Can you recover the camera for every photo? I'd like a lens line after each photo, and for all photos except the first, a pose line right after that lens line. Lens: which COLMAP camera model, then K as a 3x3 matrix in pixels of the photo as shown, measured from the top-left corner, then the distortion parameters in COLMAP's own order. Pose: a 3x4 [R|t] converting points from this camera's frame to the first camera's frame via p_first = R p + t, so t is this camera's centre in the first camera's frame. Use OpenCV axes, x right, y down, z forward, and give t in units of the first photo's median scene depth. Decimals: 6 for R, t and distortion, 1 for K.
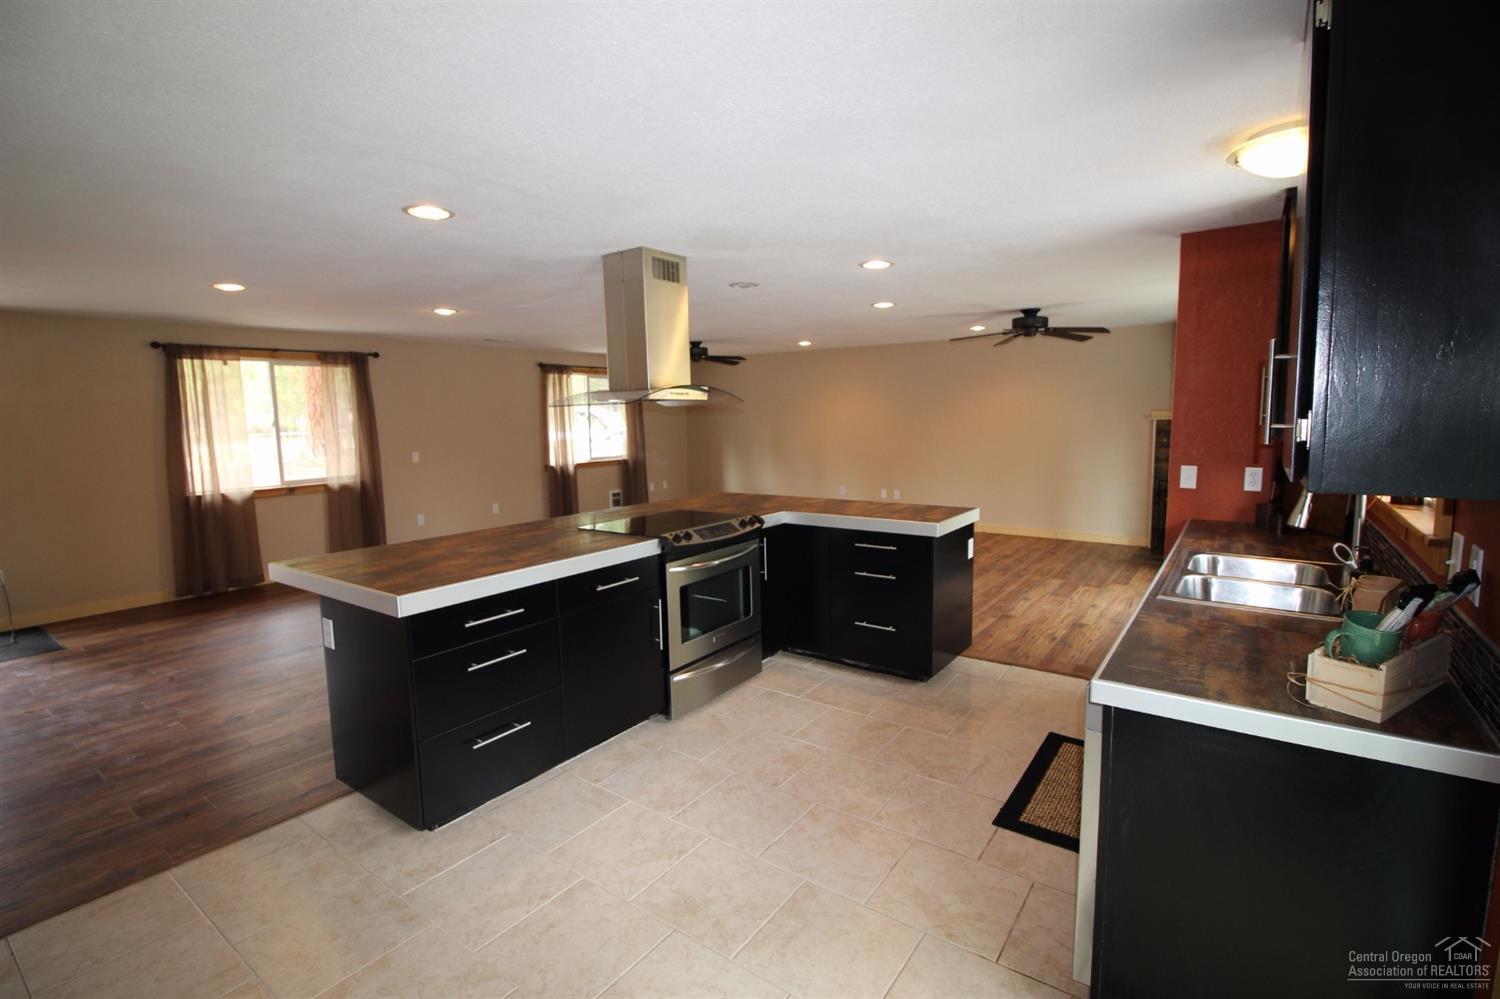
lens RADIAL K [[684.0, 0, 757.0], [0, 684.0, 488.7], [0, 0, 1]] dist [-0.000277, -0.000207]
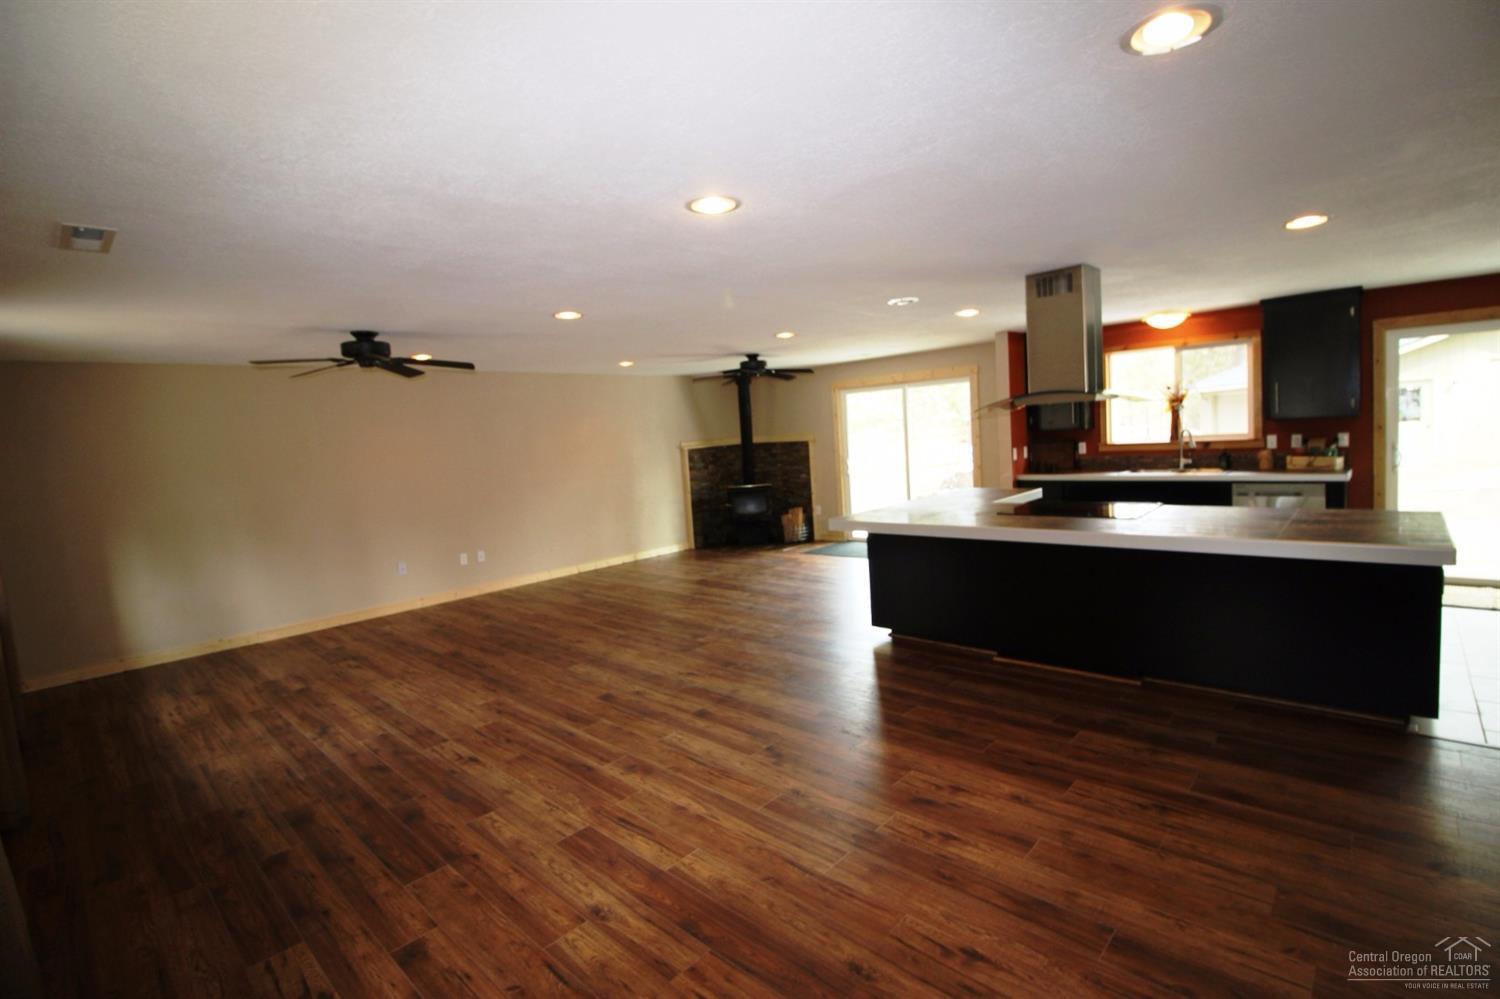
lens RADIAL K [[692.1, 0, 749.9], [0, 692.1, 487.7], [0, 0, 1]] dist [-0.026881, -0.000852]
pose [[0.133259, -0.062956, 0.989080, -0.933793], [0.166660, 0.985192, 0.040254, -0.084766], [-0.976968, 0.159476, 0.141778, 0.970209]]
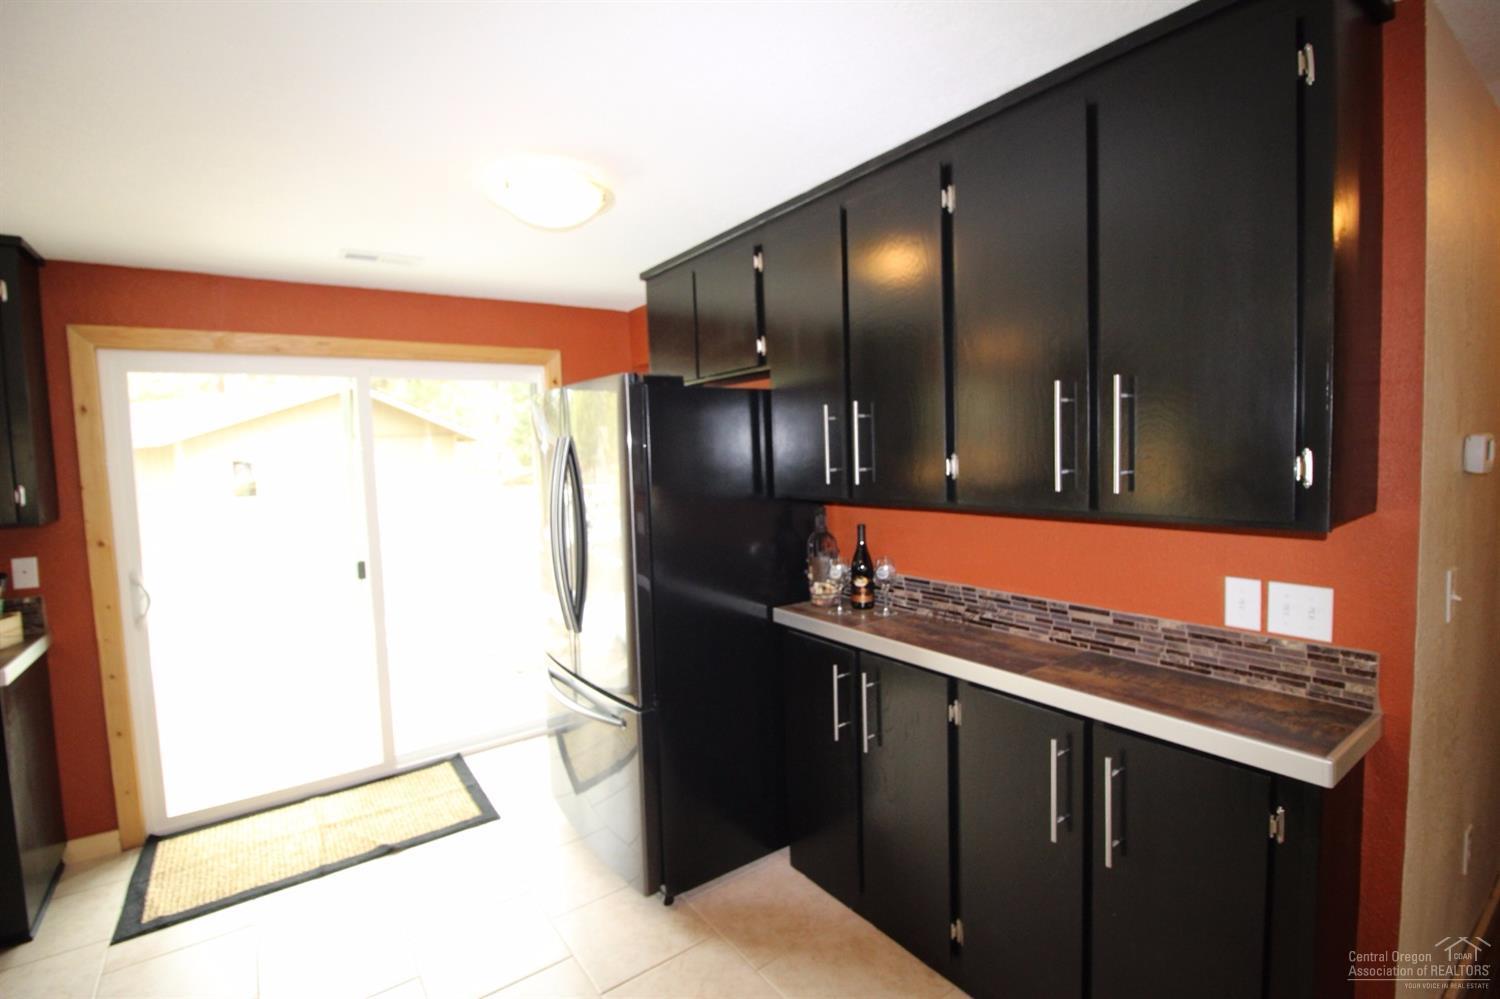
lens RADIAL K [[692.1, 0, 749.9], [0, 692.1, 487.7], [0, 0, 1]] dist [-0.026881, -0.000852]
pose [[-0.948120, 0.040243, 0.315356, -0.414371], [0.091818, 0.984347, 0.150436, -0.047404], [-0.304365, 0.171587, -0.936974, 0.488998]]
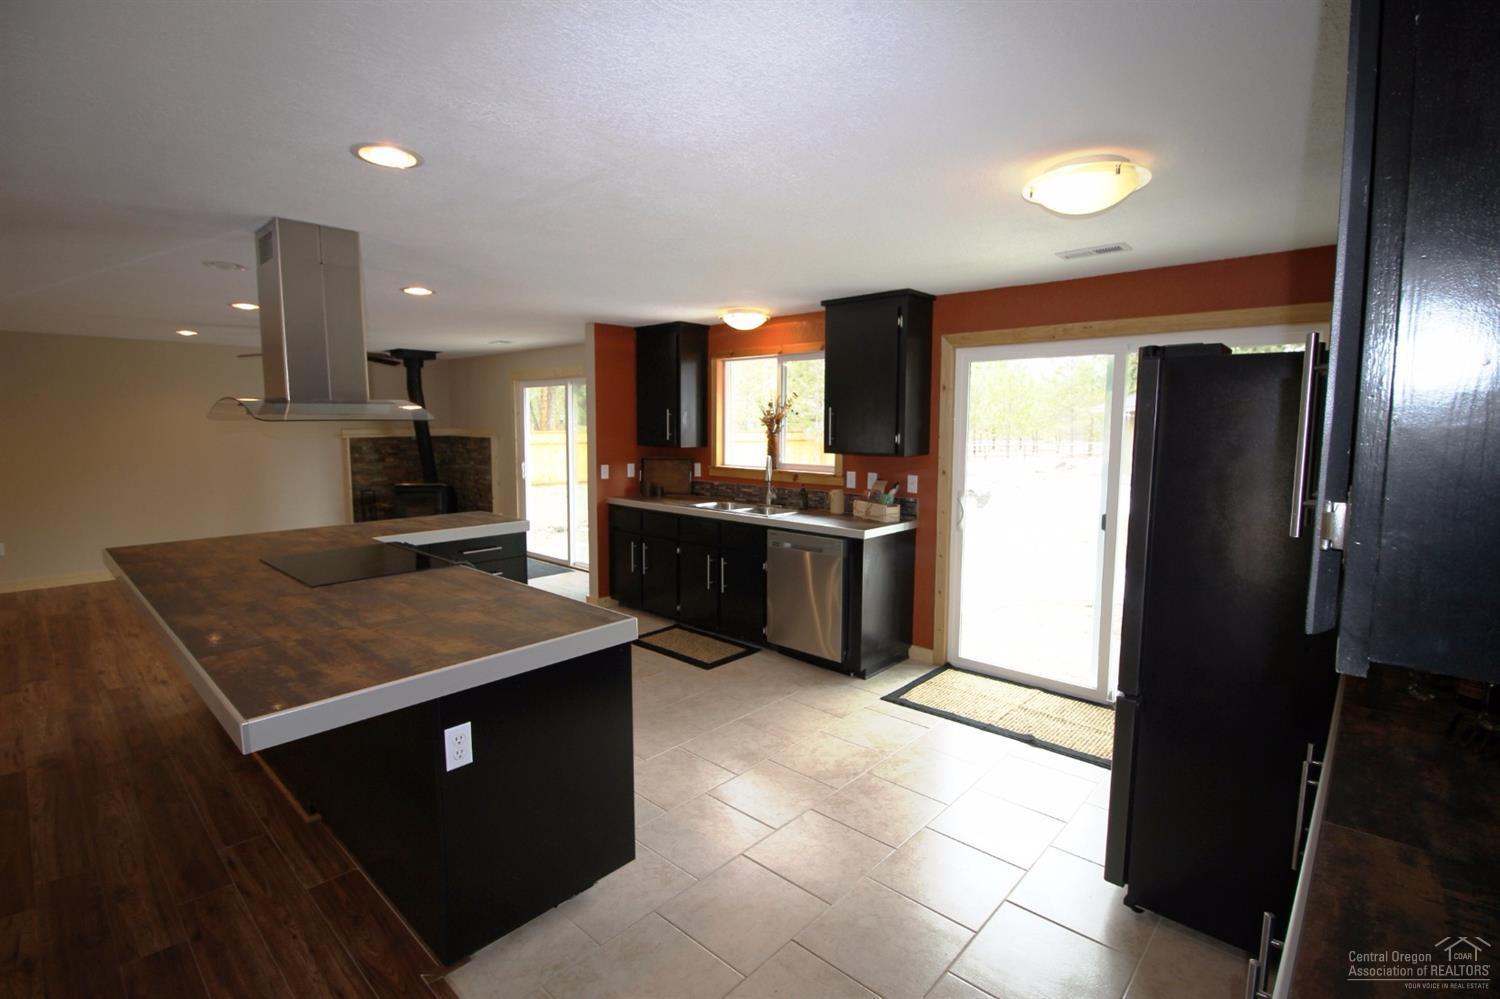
lens RADIAL K [[684.0, 0, 757.0], [0, 684.0, 488.7], [0, 0, 1]] dist [-0.000277, -0.000207]
pose [[0.107340, -0.067703, 0.991914, -0.626482], [0.096888, 0.993642, 0.057337, -0.023710], [-0.989490, 0.089950, 0.113218, 0.302292]]
